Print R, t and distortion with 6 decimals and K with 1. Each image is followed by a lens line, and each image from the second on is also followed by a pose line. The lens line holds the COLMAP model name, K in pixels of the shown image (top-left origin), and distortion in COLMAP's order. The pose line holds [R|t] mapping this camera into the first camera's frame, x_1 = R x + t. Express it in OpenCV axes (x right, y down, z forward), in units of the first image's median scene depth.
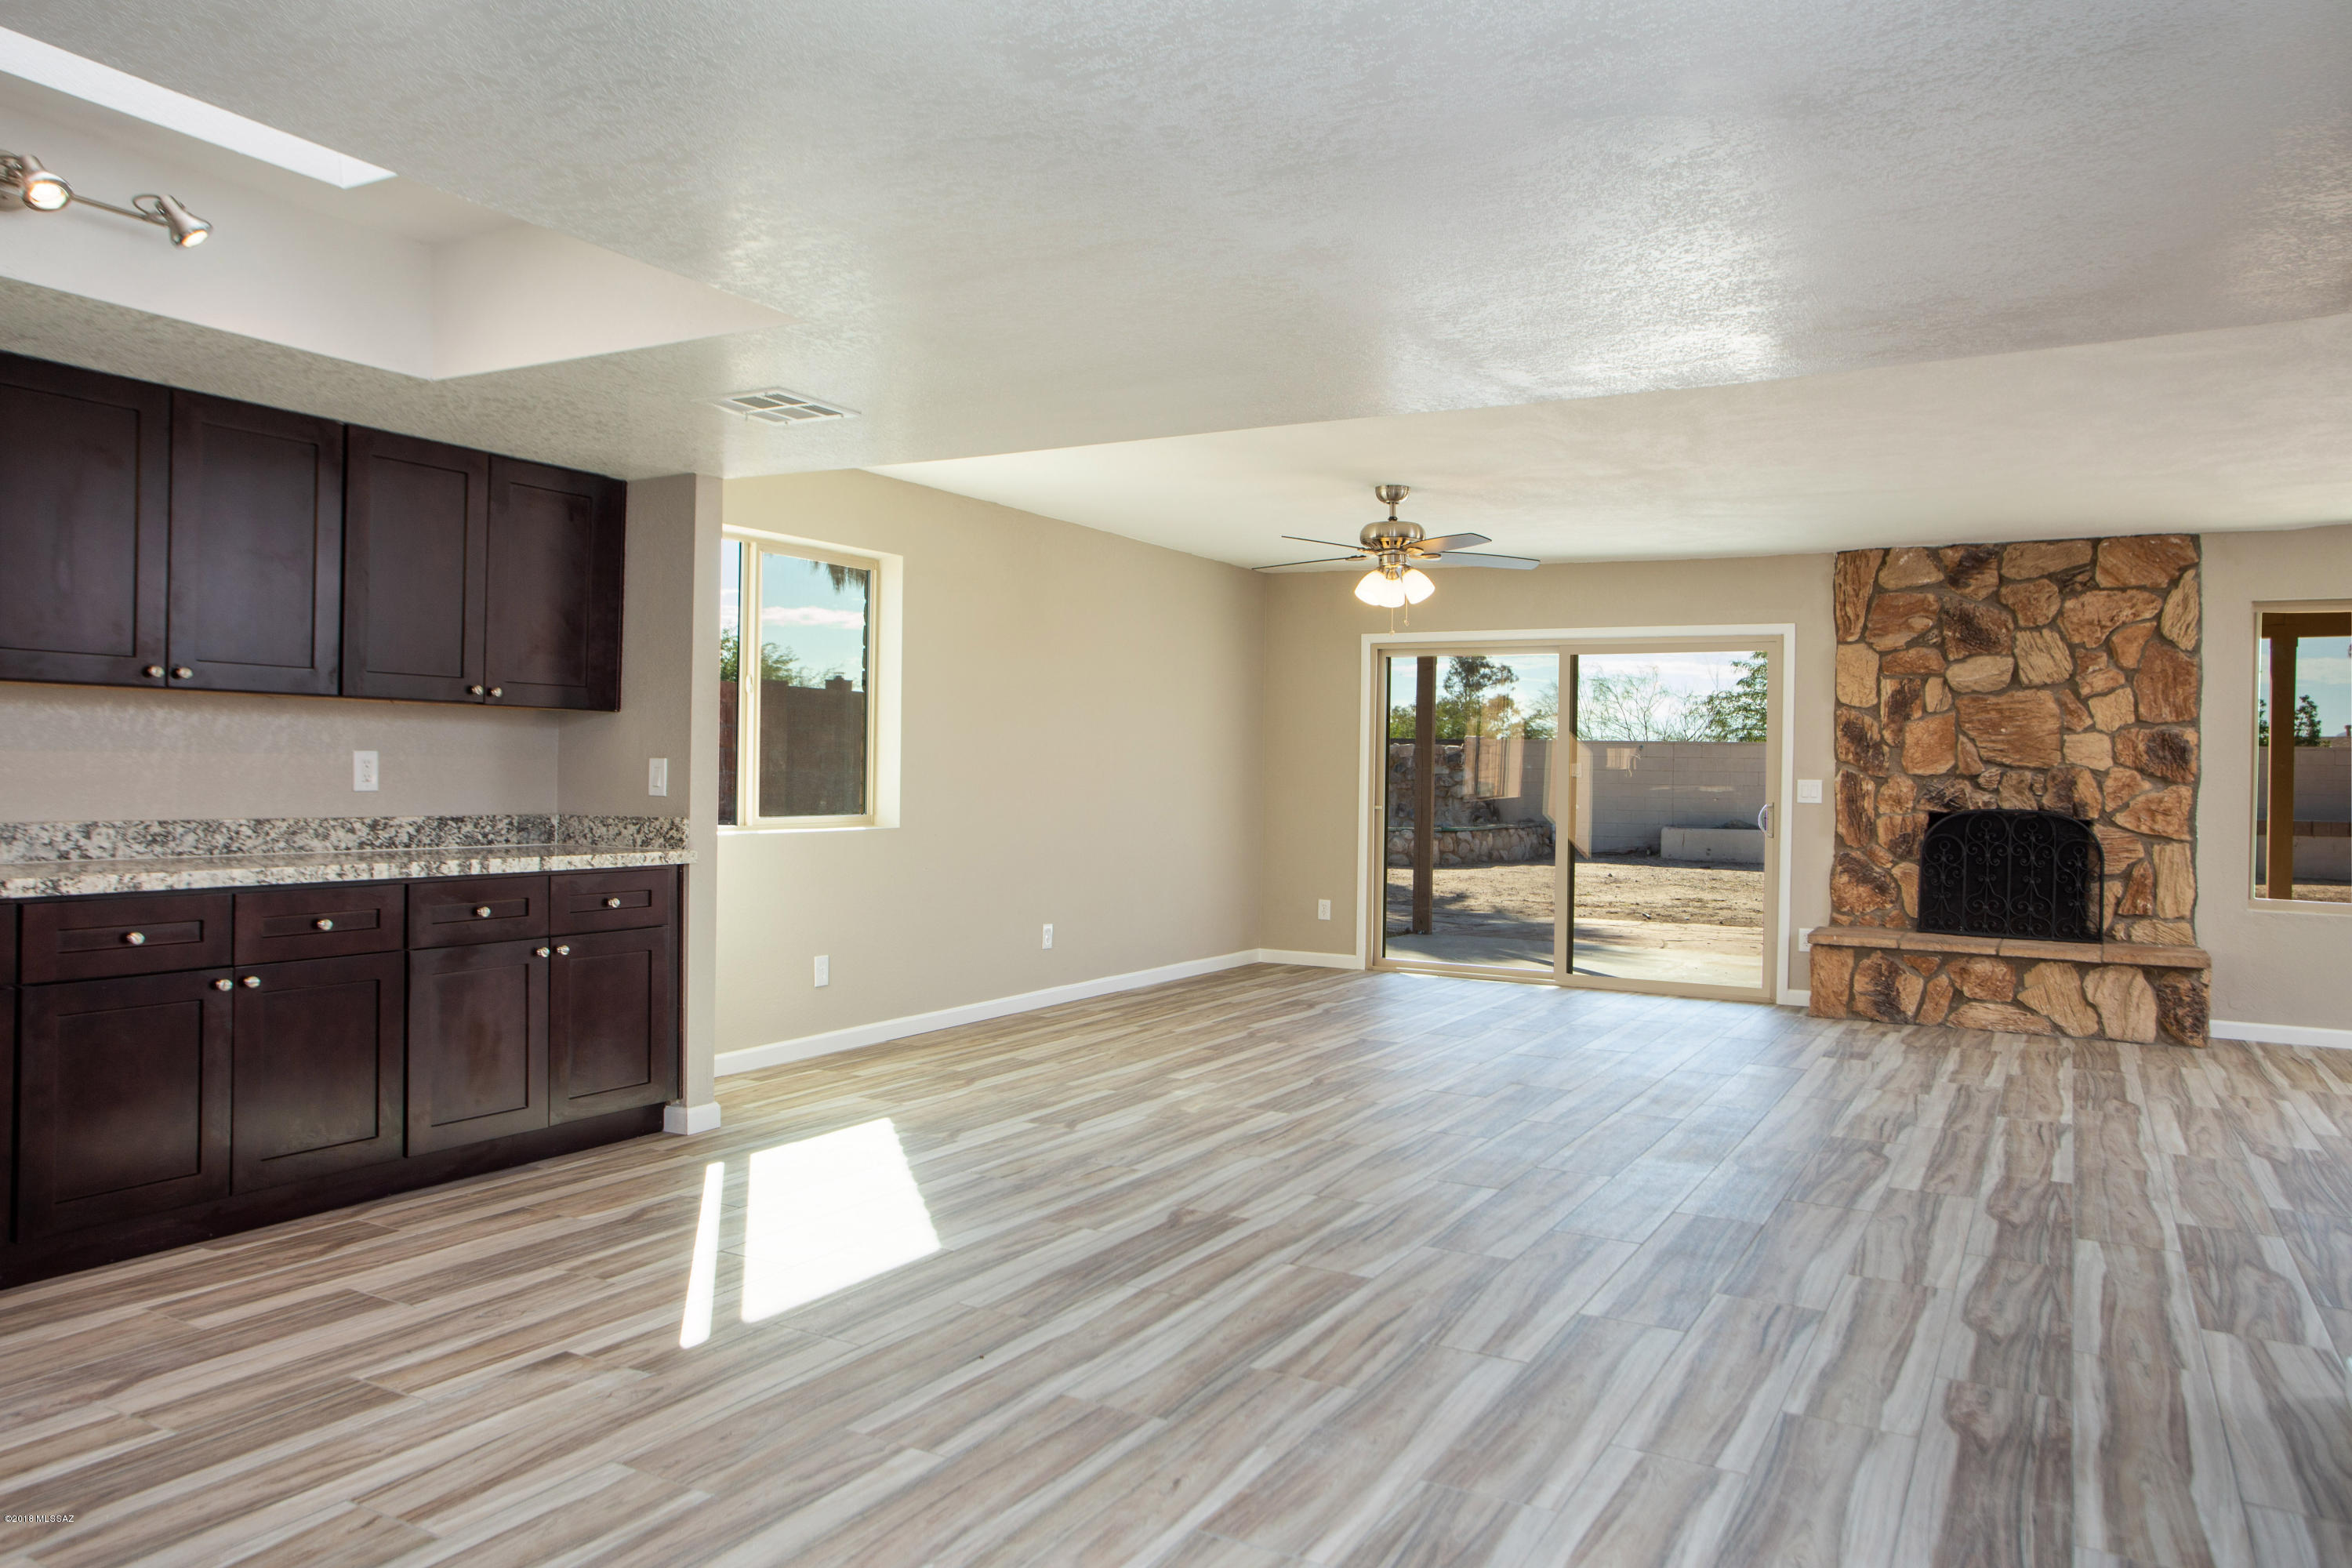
lens RADIAL K [[1560.8, 0, 1235.0], [0, 1560.8, 776.0], [0, 0, 1]] dist [-0.037029, 0.026766]
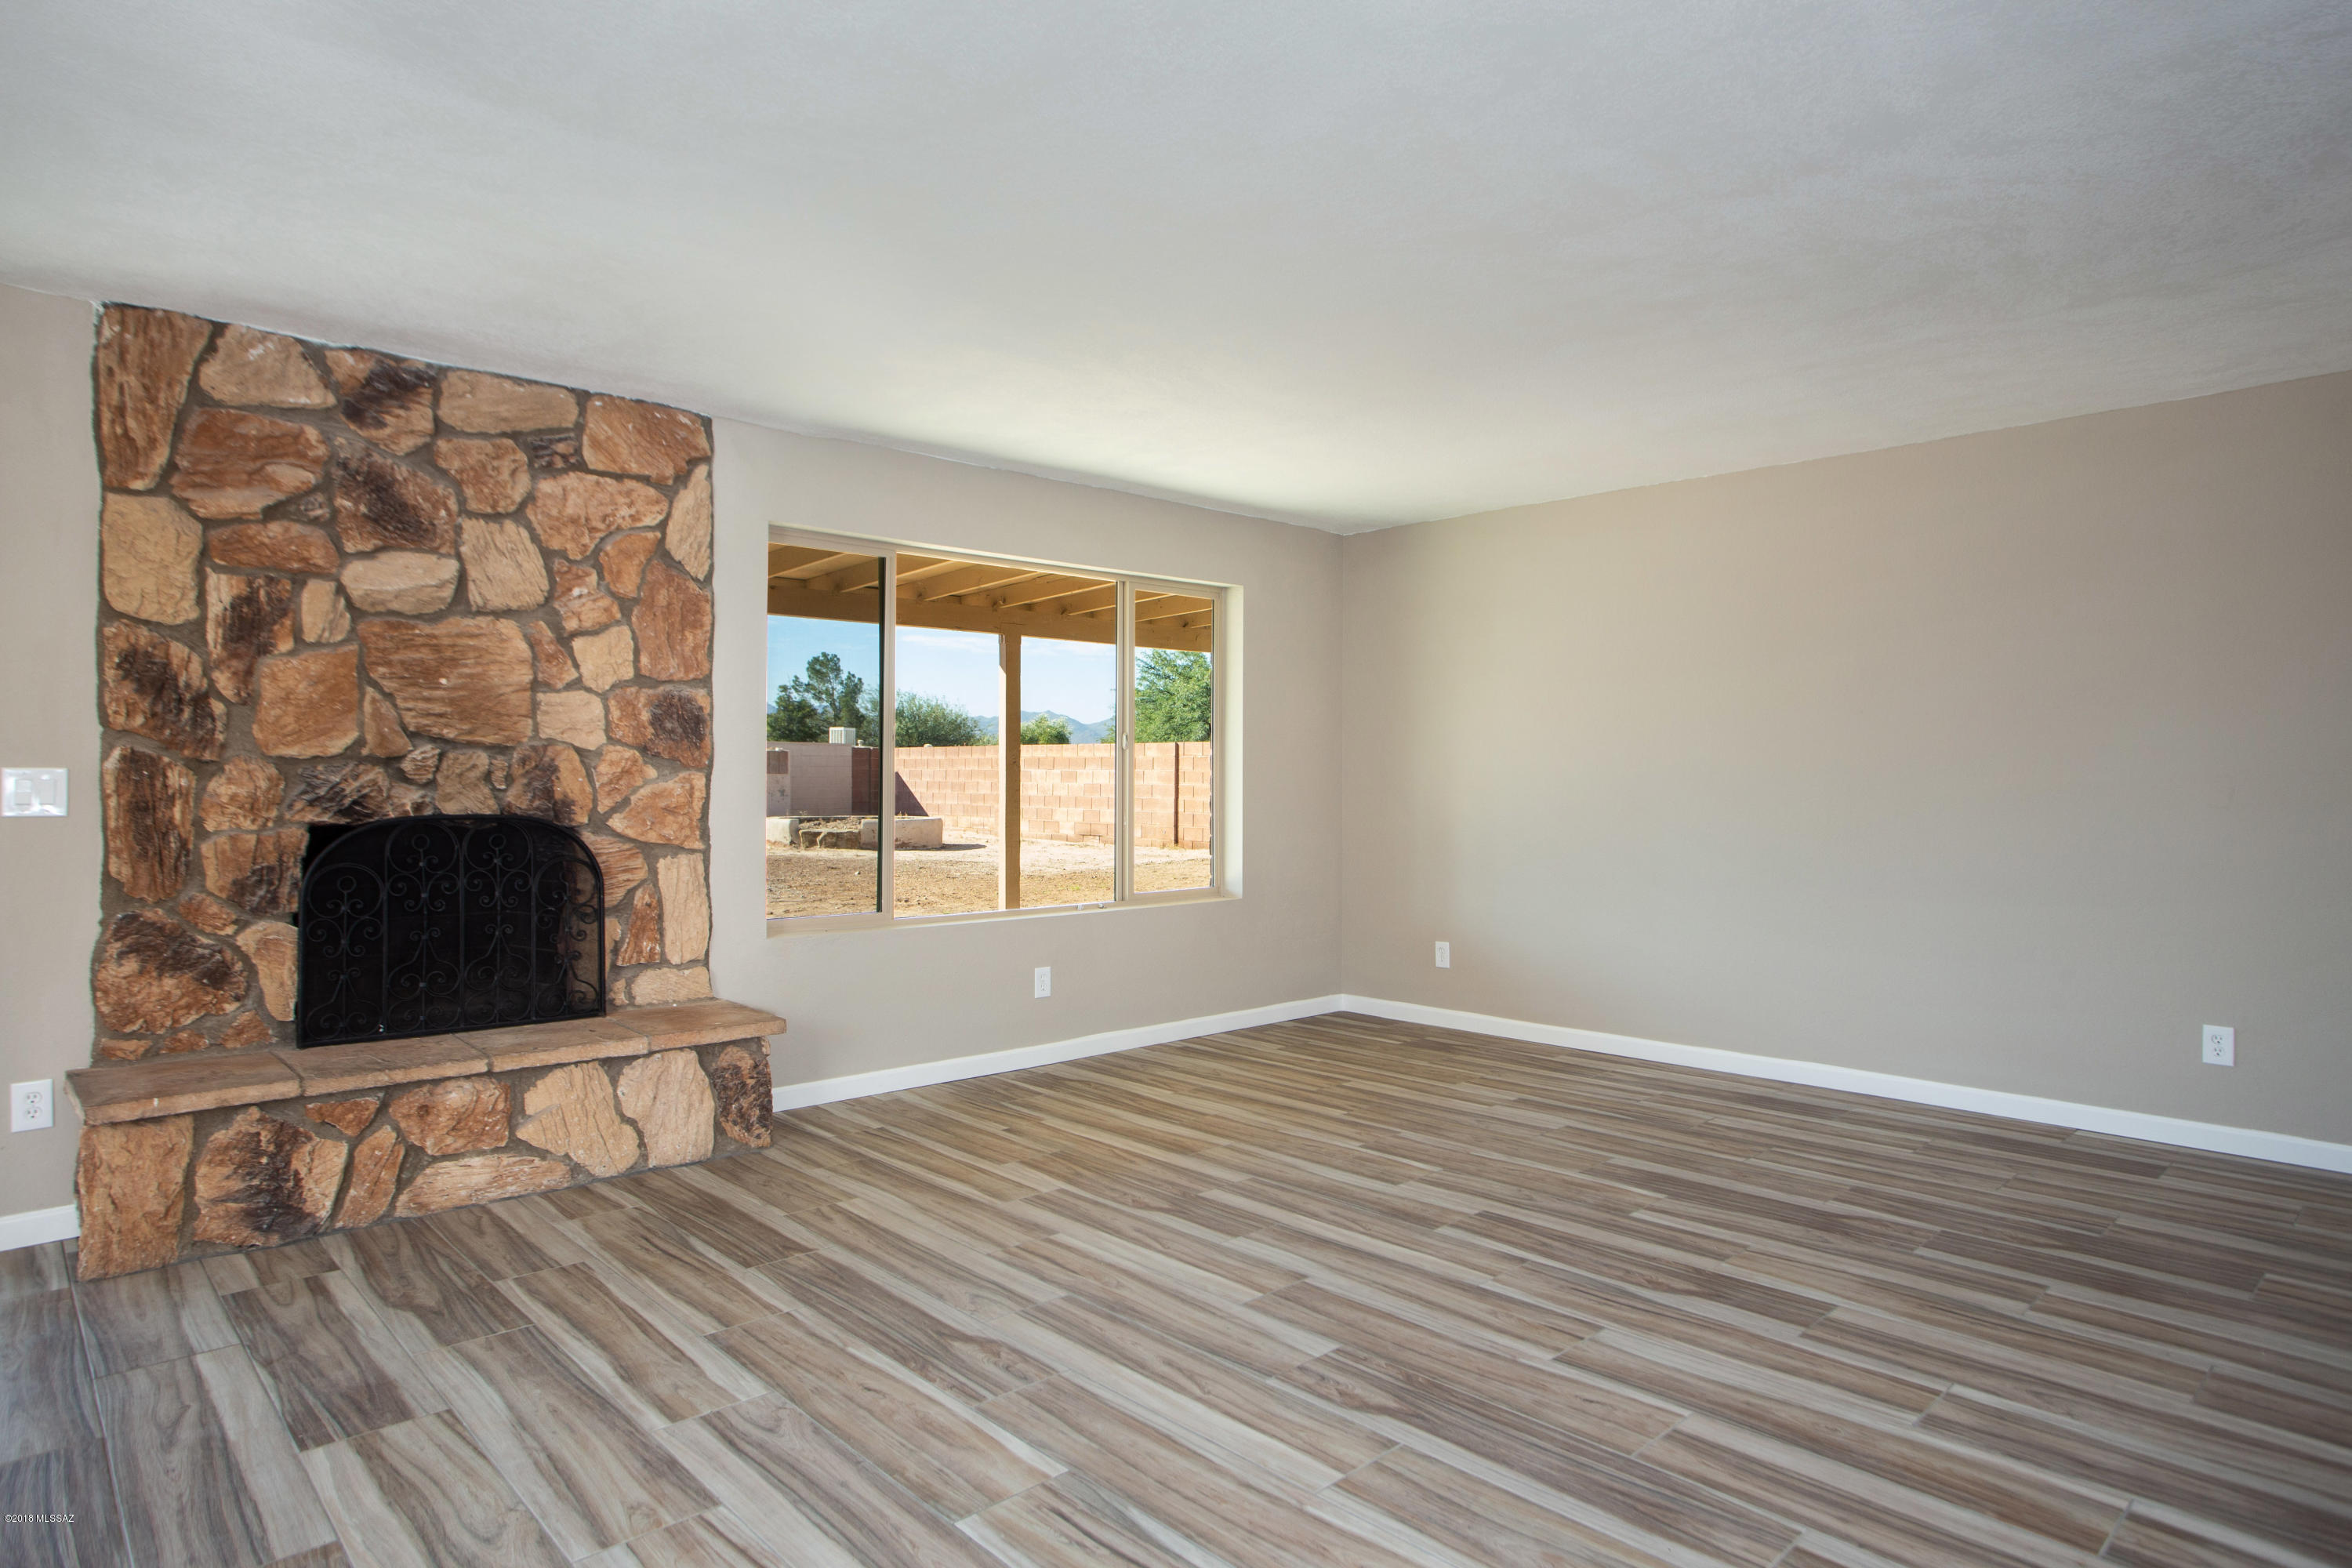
lens RADIAL K [[1319.5, 0, 1183.2], [0, 1319.5, 771.6], [0, 0, 1]] dist [-0.063049, 0.031408]
pose [[0.302375, -0.011170, 0.953124, 0.109815], [0.003520, 0.999938, 0.010602, 0.000733], [-0.953183, 0.000150, 0.302395, 0.581124]]
